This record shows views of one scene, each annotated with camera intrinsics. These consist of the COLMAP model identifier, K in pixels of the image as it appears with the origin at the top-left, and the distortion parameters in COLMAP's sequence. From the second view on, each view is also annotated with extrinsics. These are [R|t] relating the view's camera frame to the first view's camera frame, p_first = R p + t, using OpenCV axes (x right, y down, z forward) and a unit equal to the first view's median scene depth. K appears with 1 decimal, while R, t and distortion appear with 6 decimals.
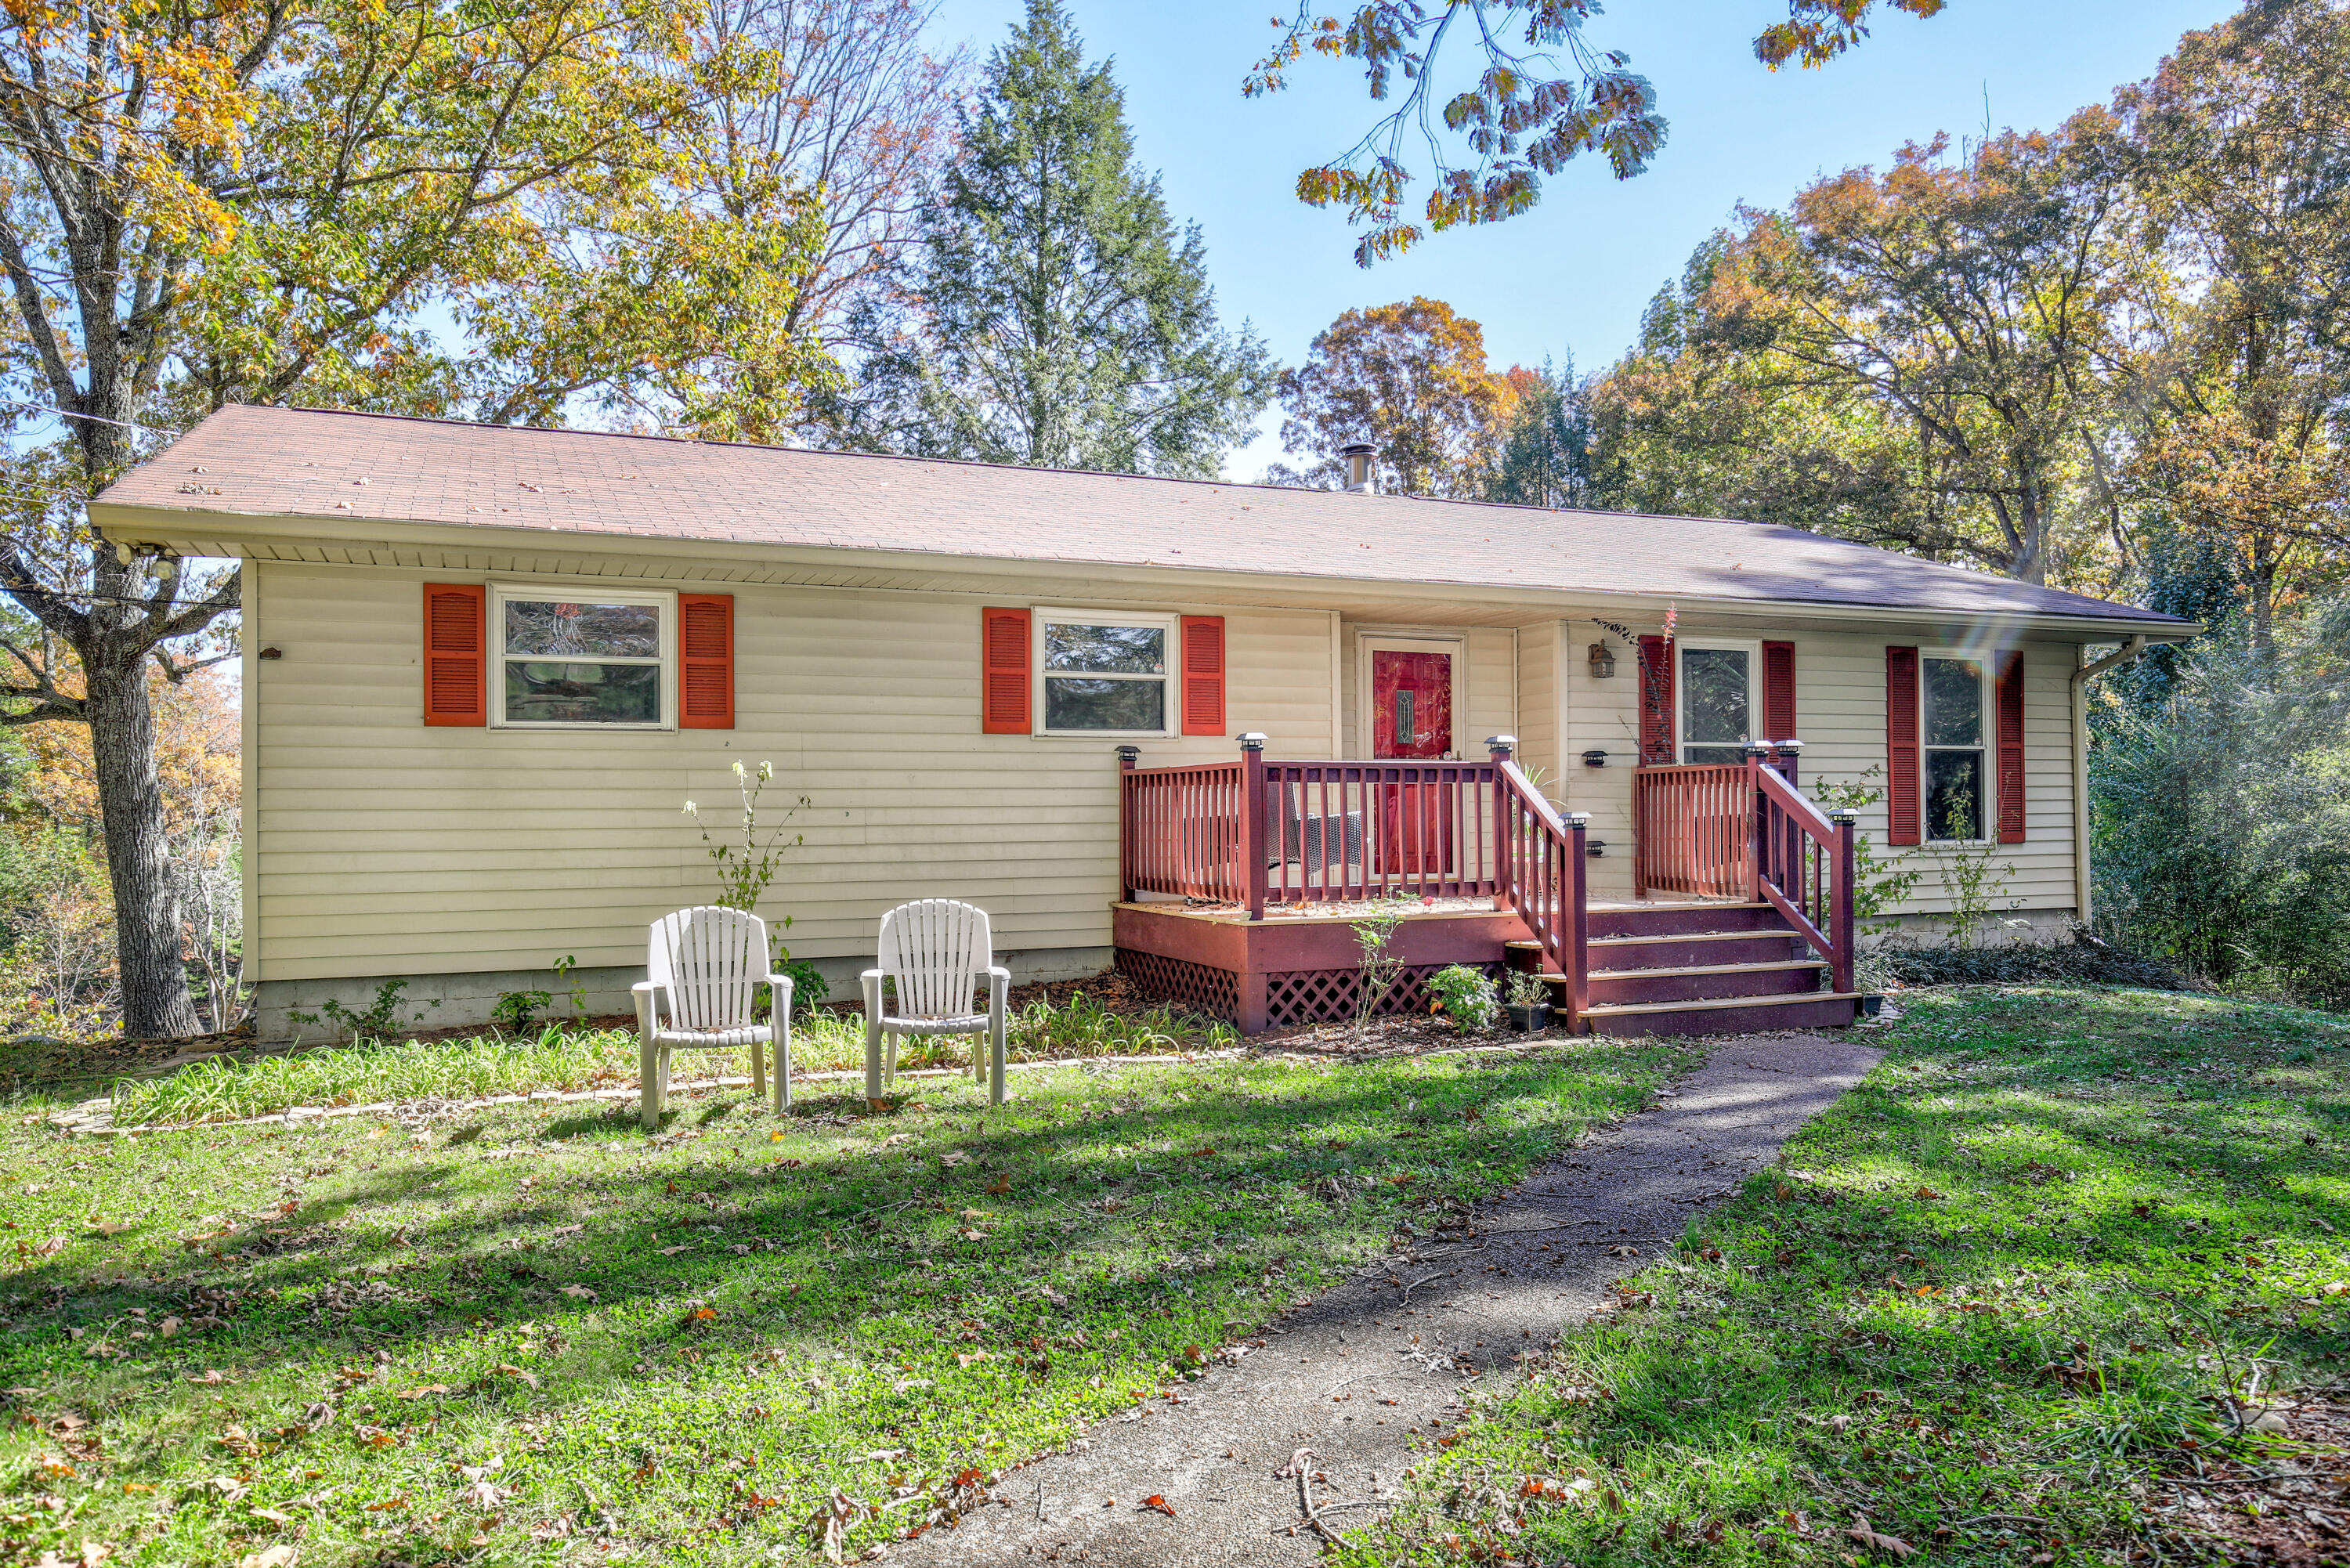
lens RADIAL K [[1755.0, 0, 1175.0], [0, 1755.0, 784.0], [0, 0, 1]] dist [0.002311, 0.001221]
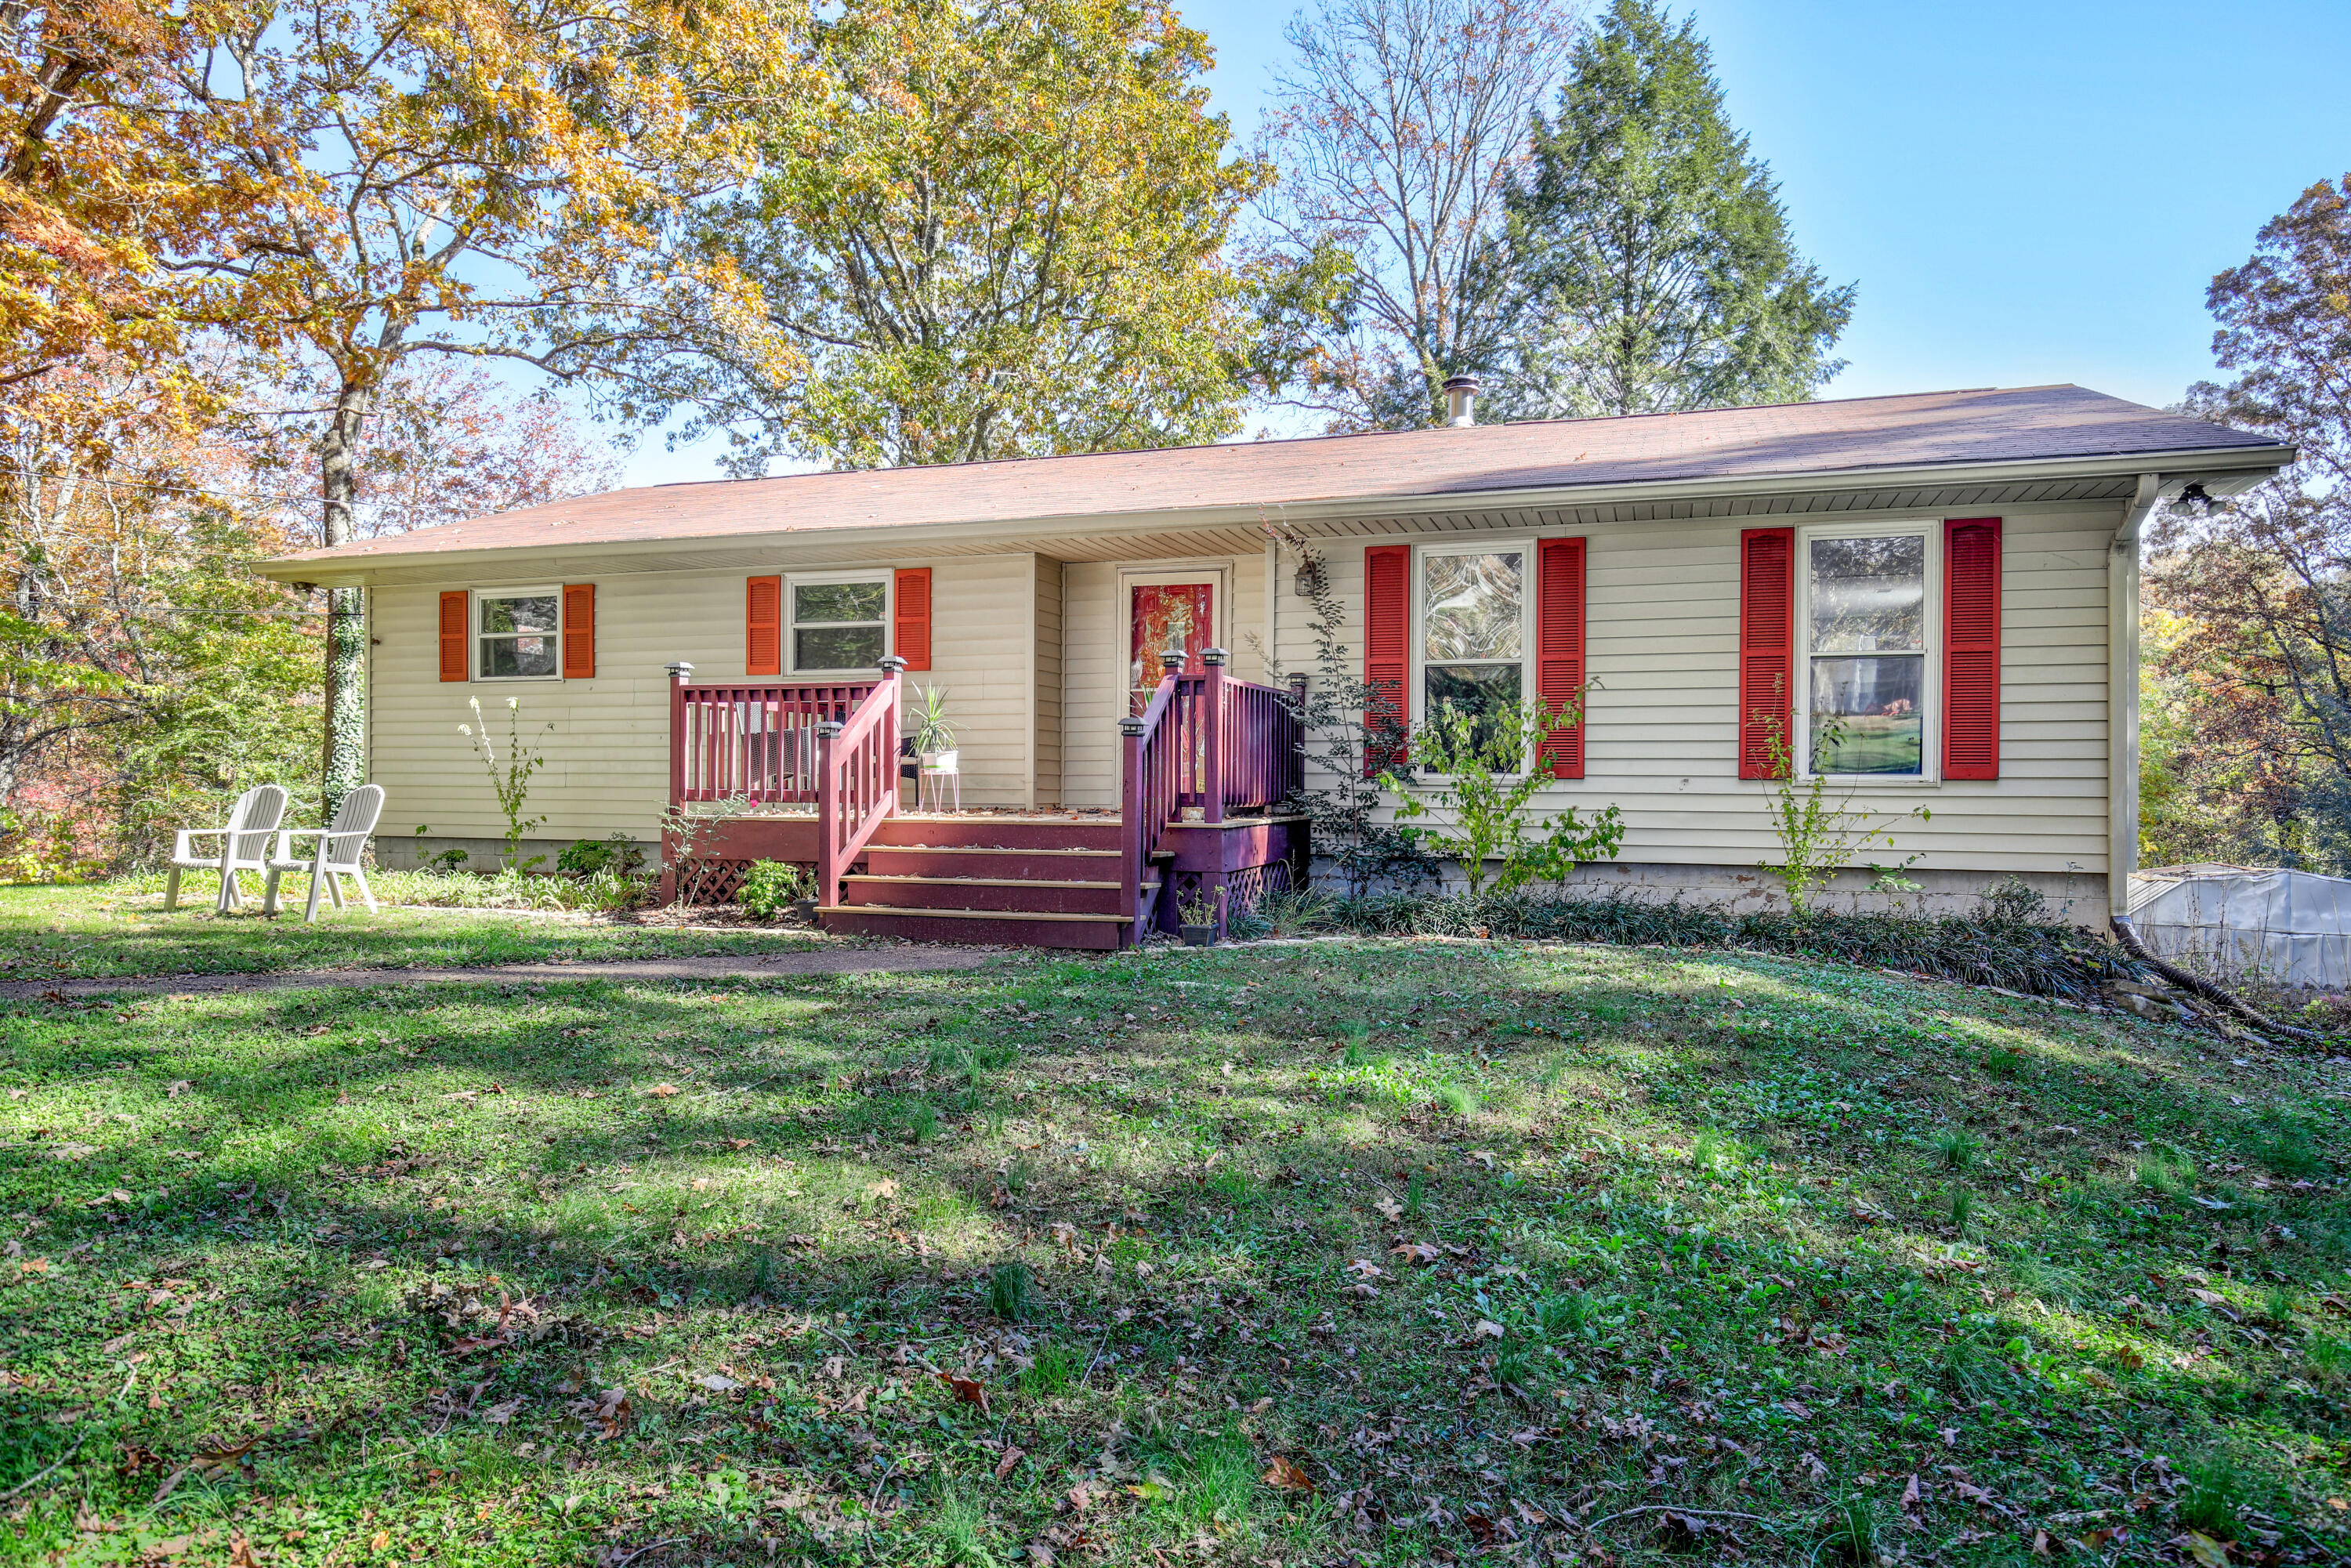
lens RADIAL K [[1476.7, 0, 1167.7], [0, 1476.7, 820.3], [0, 0, 1]] dist [-0.014583, 0.004296]
pose [[0.727309, 0.030662, -0.685625, 0.733531], [-0.000059, 0.999004, 0.044614, 0.025334], [0.686310, -0.032408, 0.726586, 0.352383]]
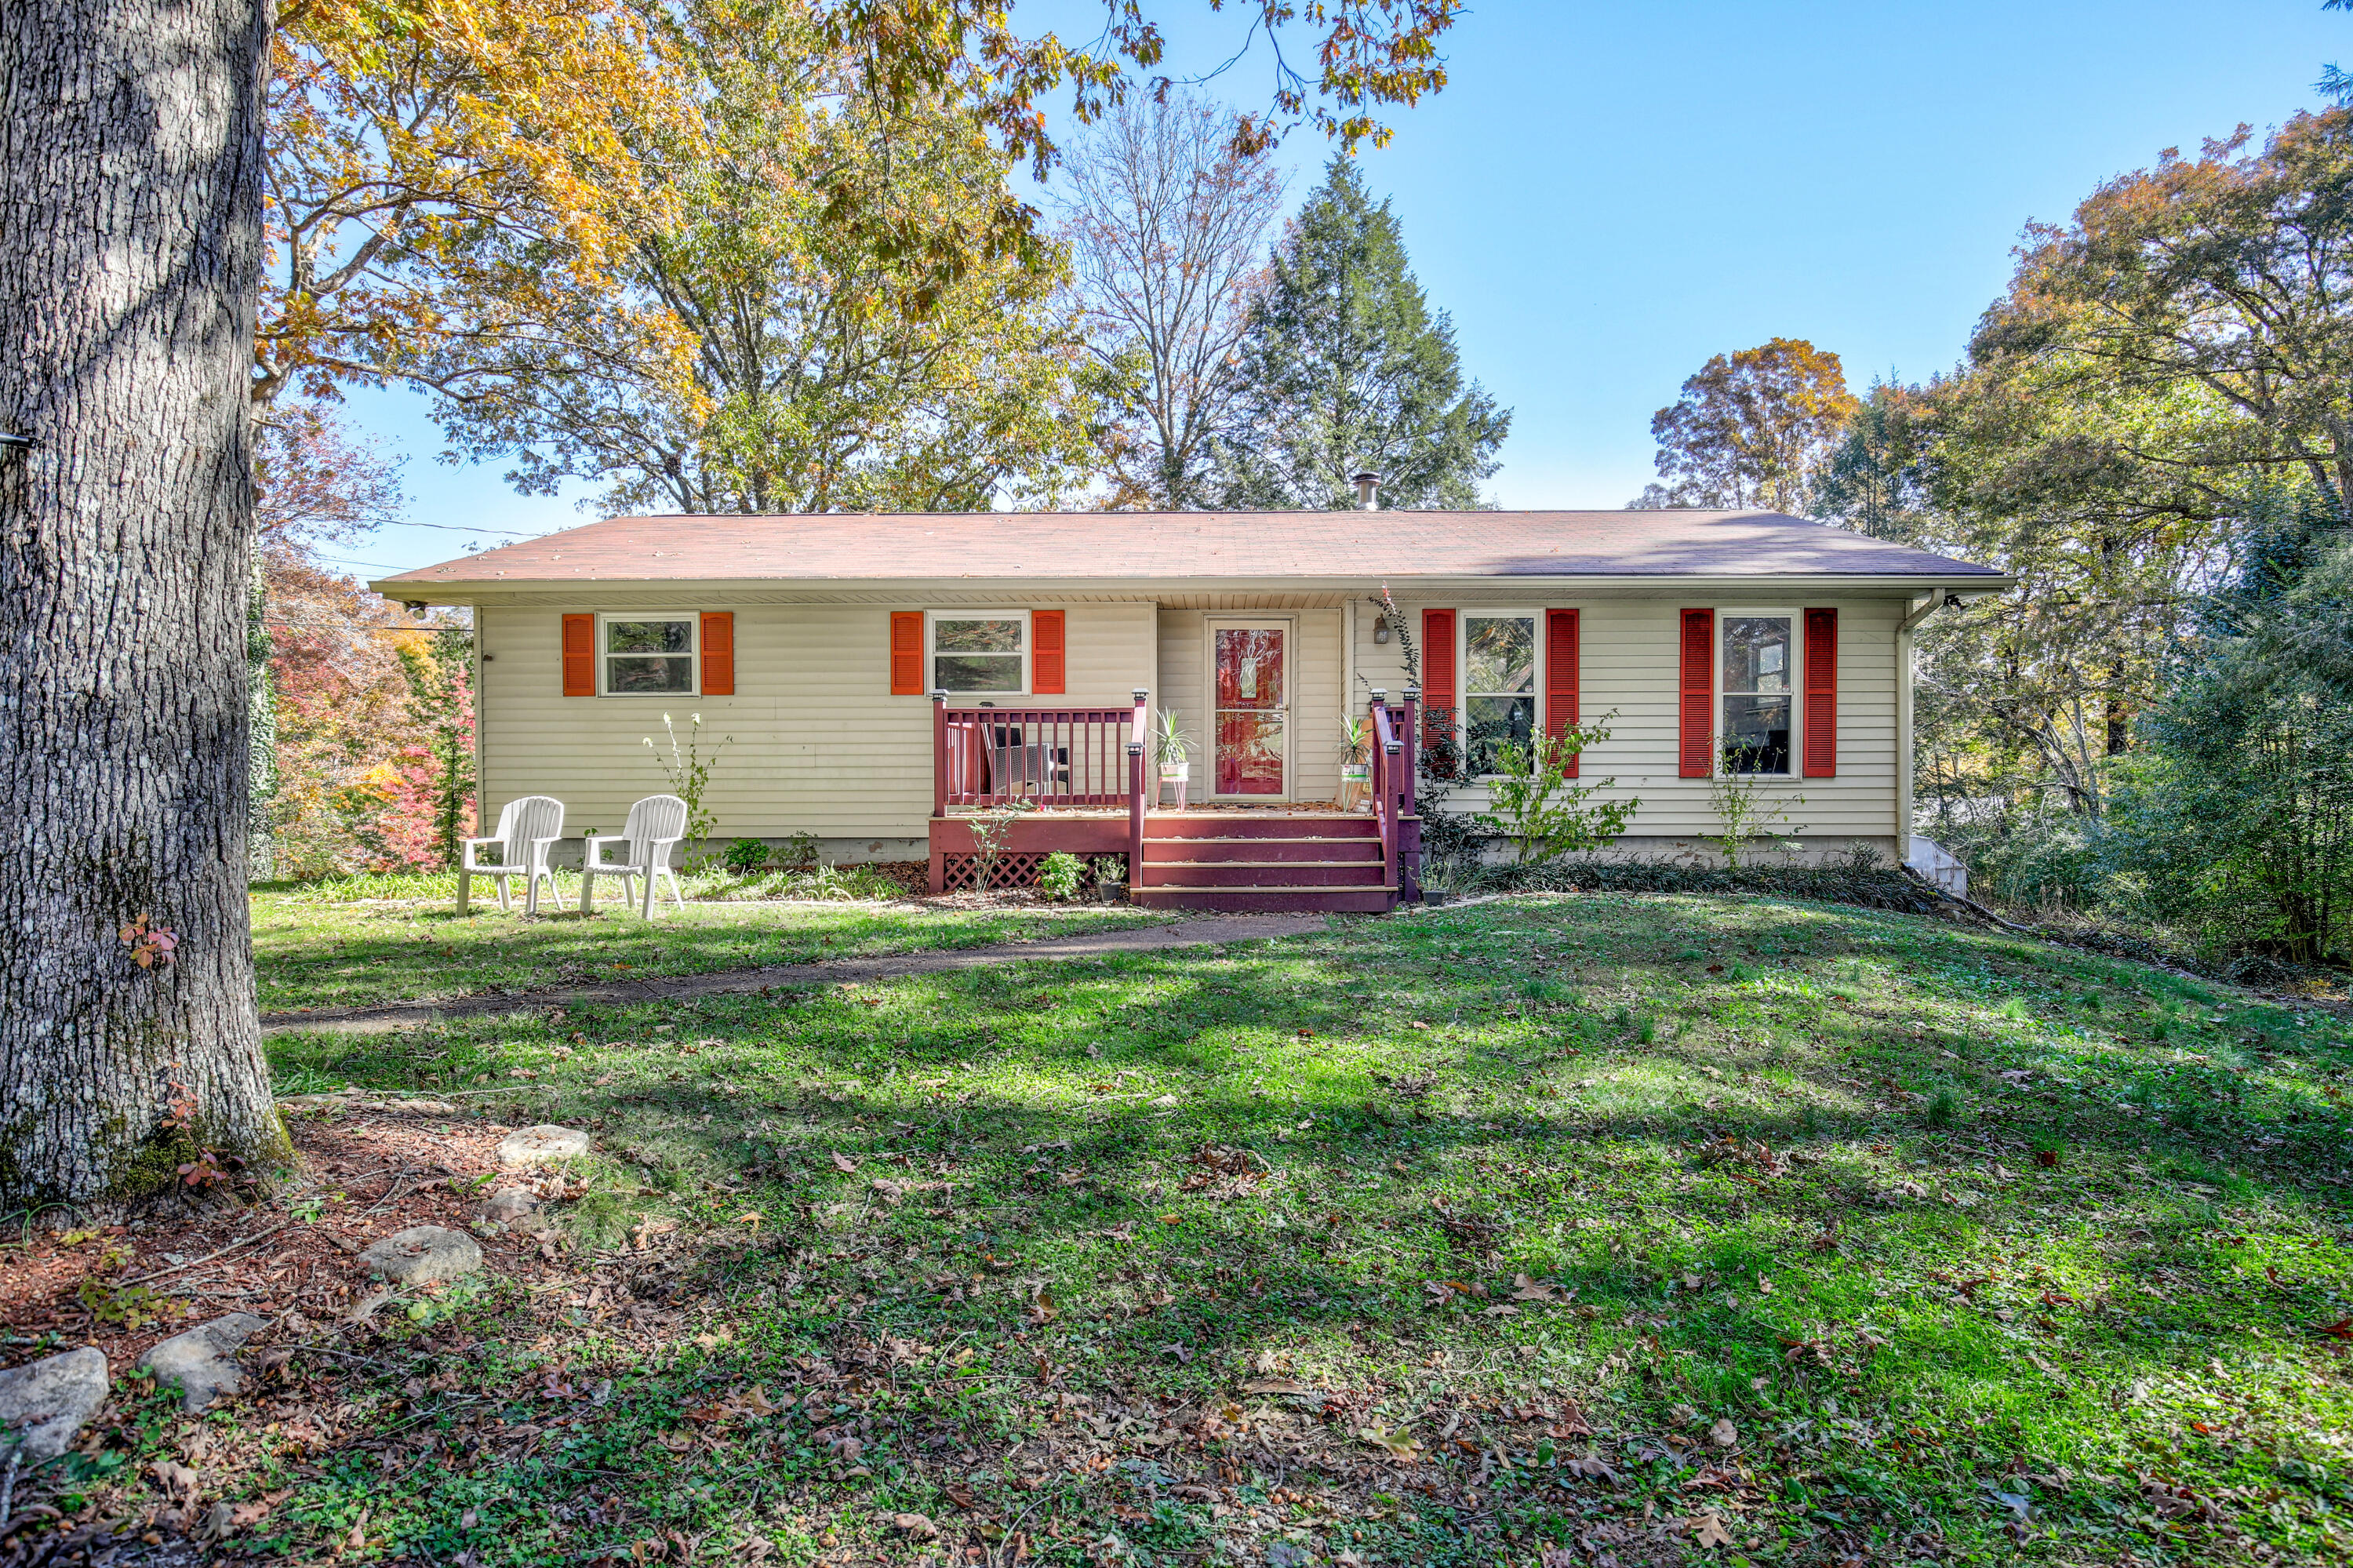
lens RADIAL K [[1280.6, 0, 1176.5], [0, 1280.6, 784.0], [0, 0, 1]] dist [-0.054540, 0.032637]
pose [[0.909593, 0.011659, -0.415336, 0.489106], [0.001797, 0.999487, 0.031991, 0.011672], [0.415496, -0.029845, 0.909105, 0.078655]]
